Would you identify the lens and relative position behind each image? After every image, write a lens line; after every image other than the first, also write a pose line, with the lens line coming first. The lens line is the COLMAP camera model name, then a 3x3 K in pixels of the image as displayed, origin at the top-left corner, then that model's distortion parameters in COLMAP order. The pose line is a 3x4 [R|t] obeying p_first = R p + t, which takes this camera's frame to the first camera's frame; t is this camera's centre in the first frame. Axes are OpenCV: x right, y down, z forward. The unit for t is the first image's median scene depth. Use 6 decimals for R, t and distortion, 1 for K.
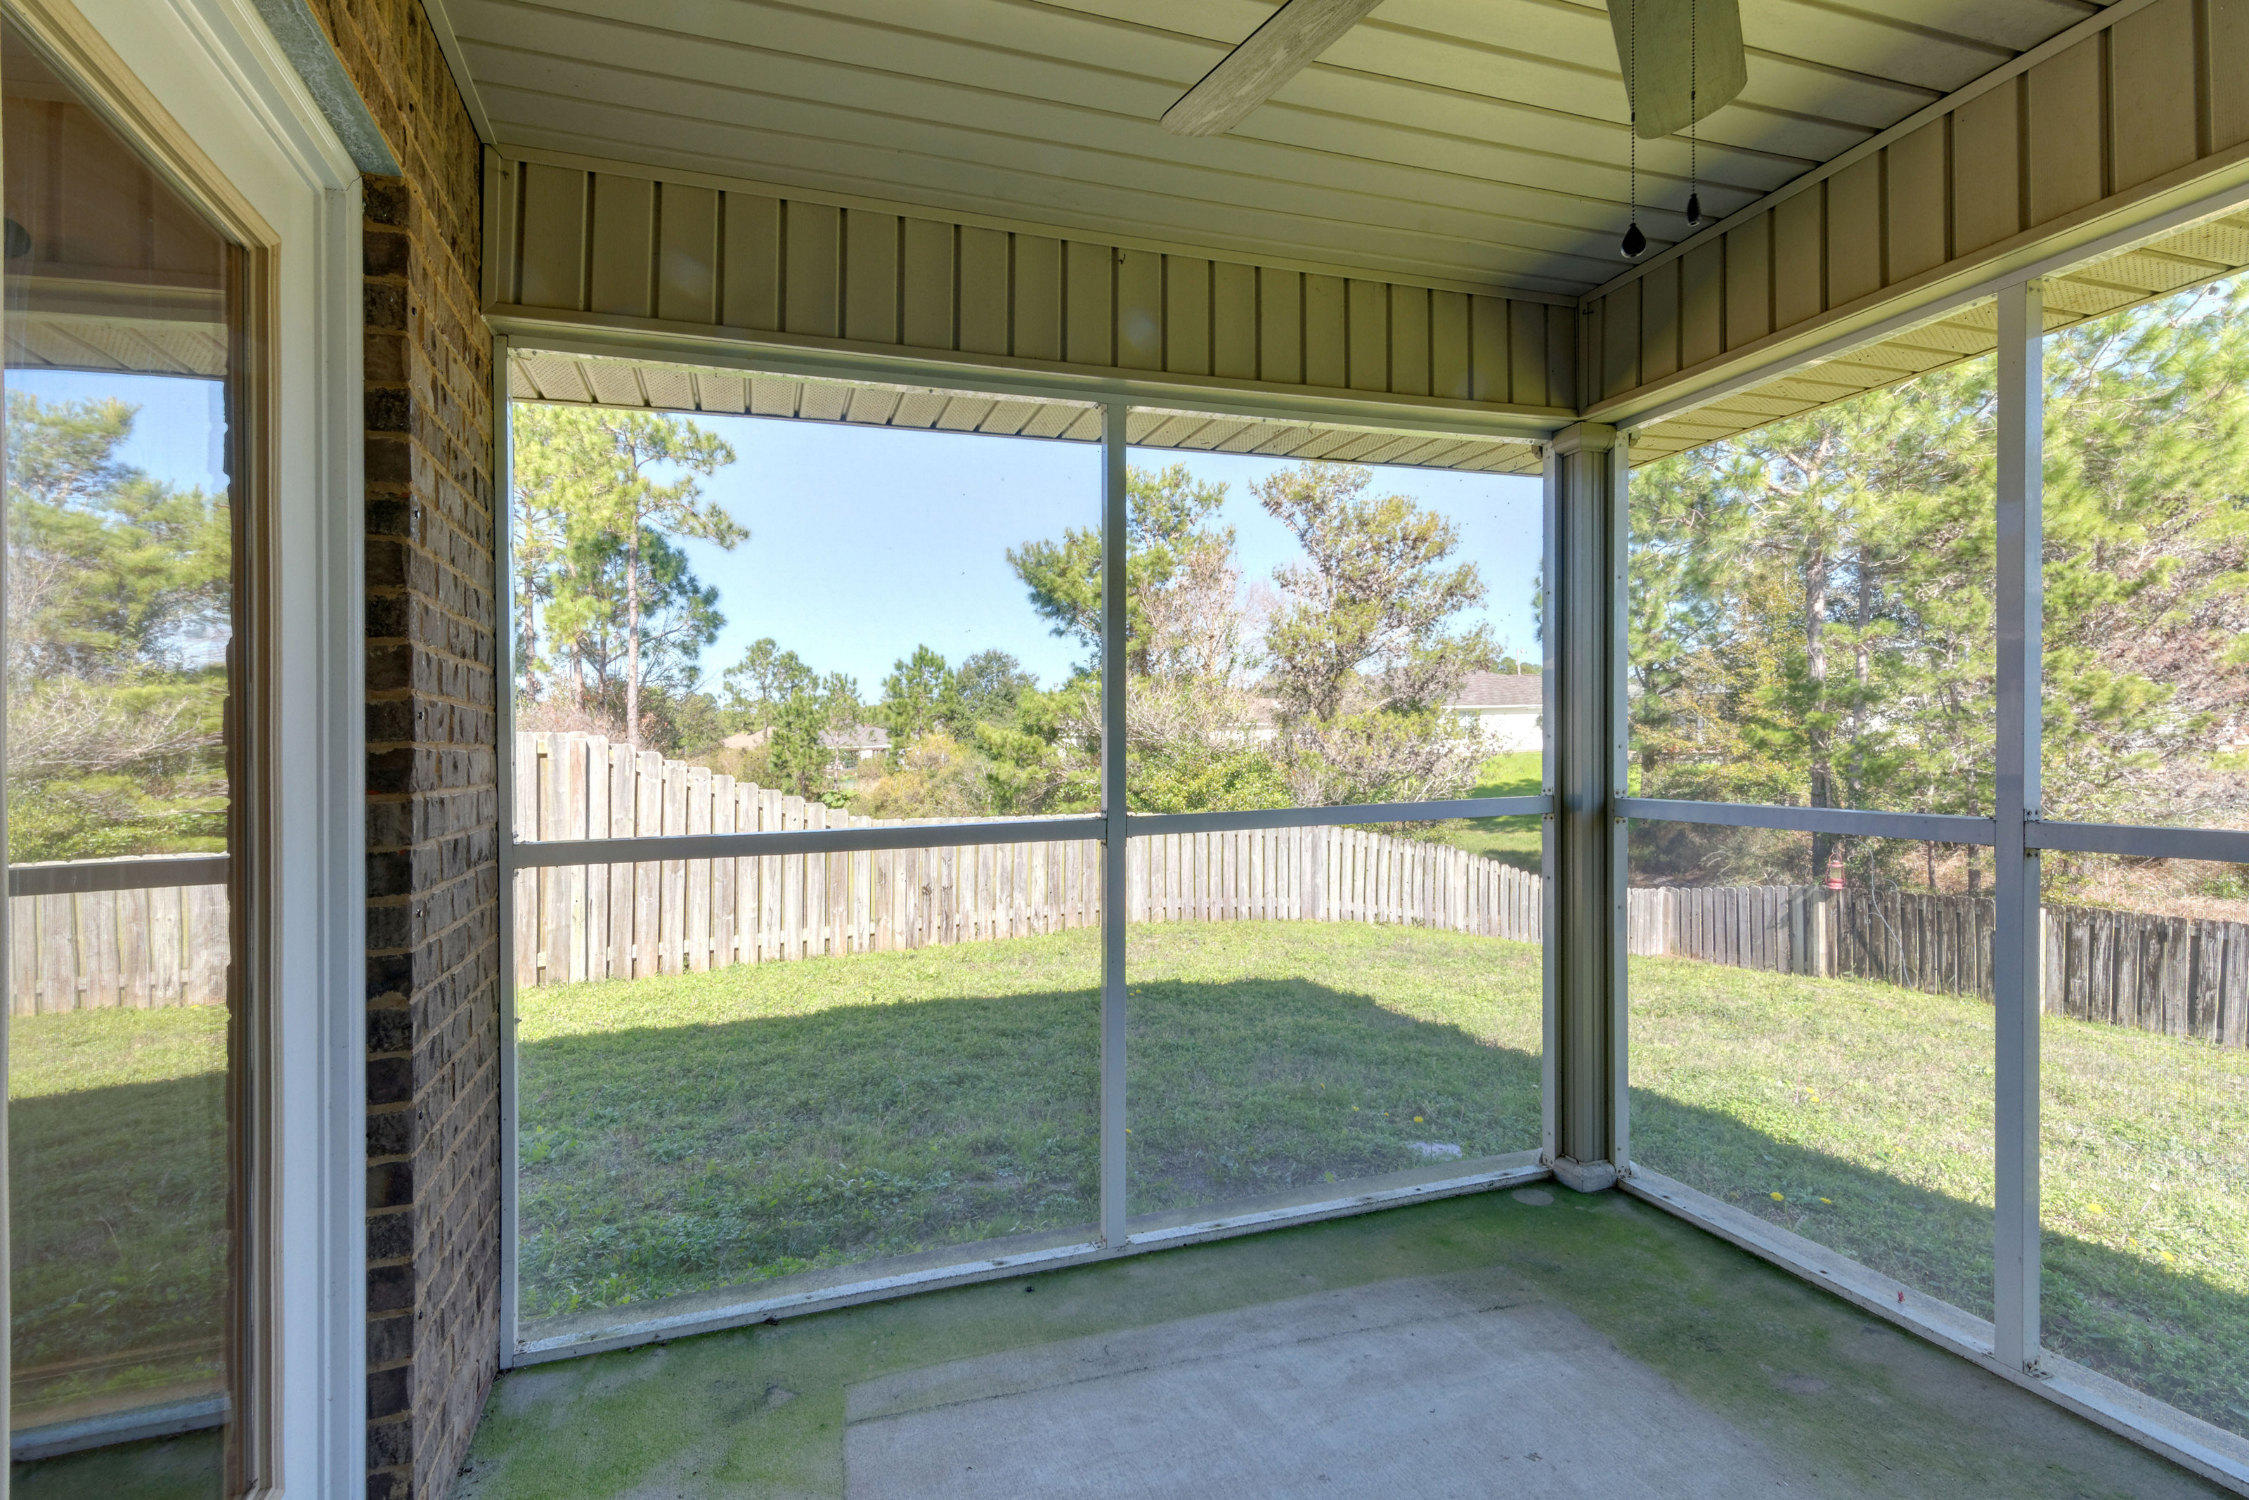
lens RADIAL K [[1074.3, 0, 1107.2], [0, 1074.3, 748.1], [0, 0, 1]] dist [0.007760, -0.001158]
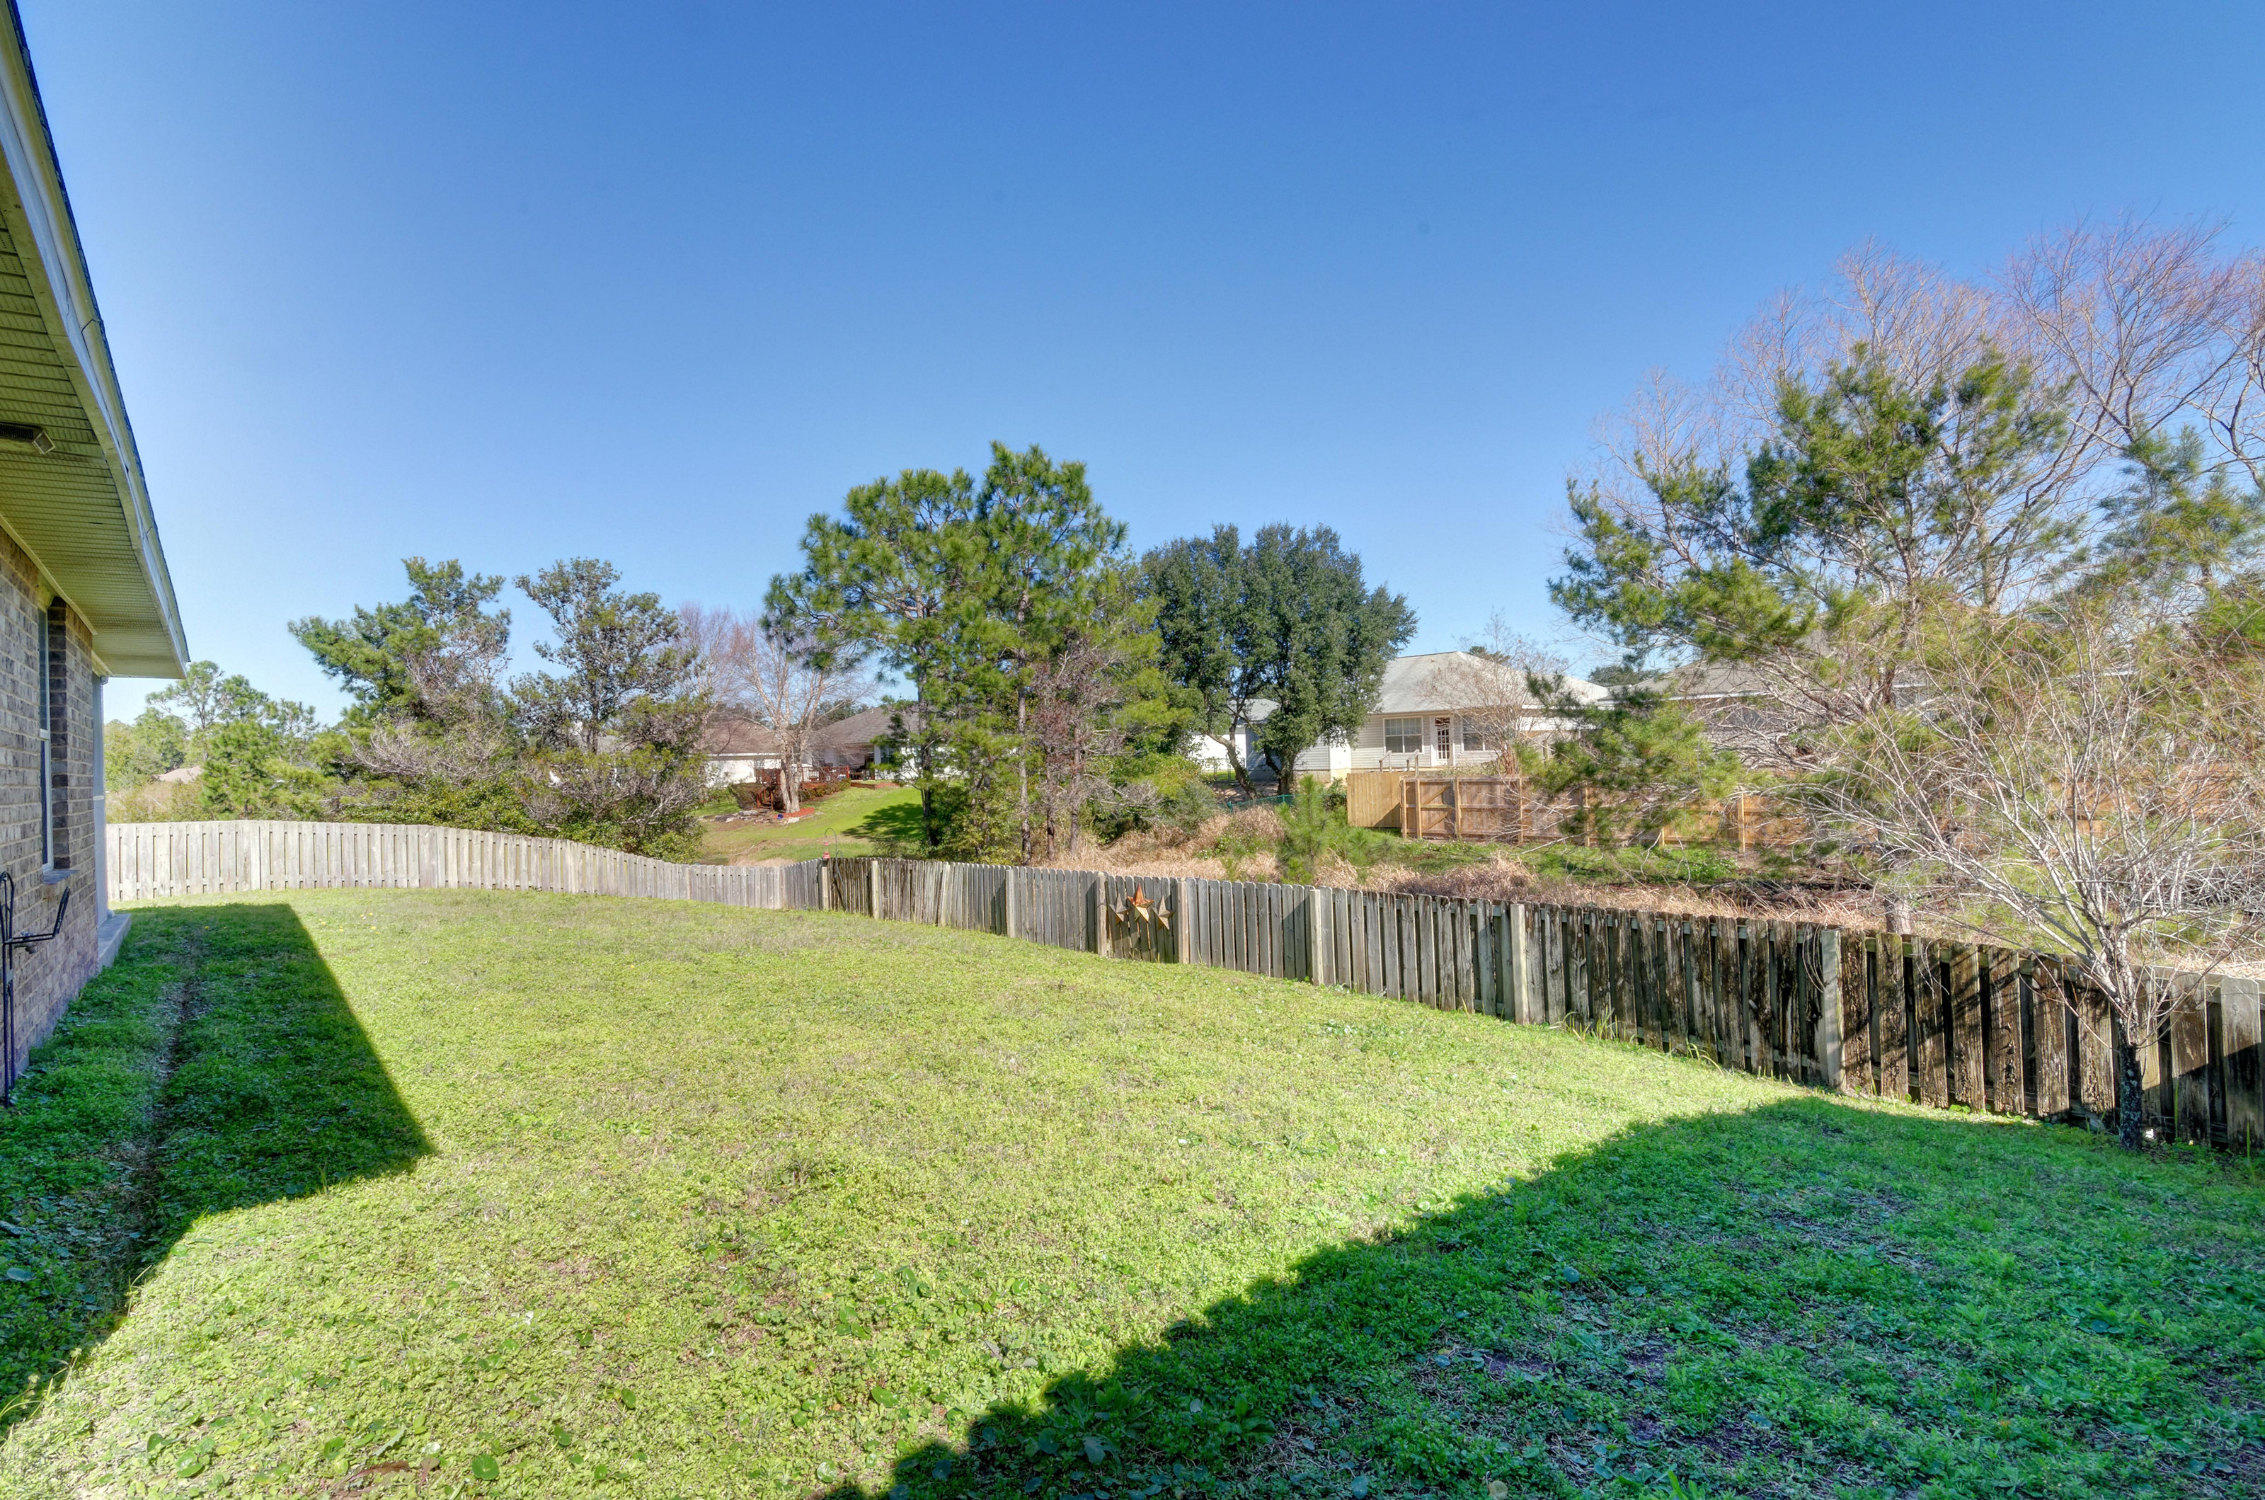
lens RADIAL K [[1081.9, 0, 1126.6], [0, 1081.9, 767.2], [0, 0, 1]] dist [0.007760, -0.001158]
pose [[0.937841, -0.006670, 0.347001, 0.105285], [0.009355, 0.999938, -0.006063, 0.000745], [-0.346939, 0.008933, 0.937845, -0.146912]]
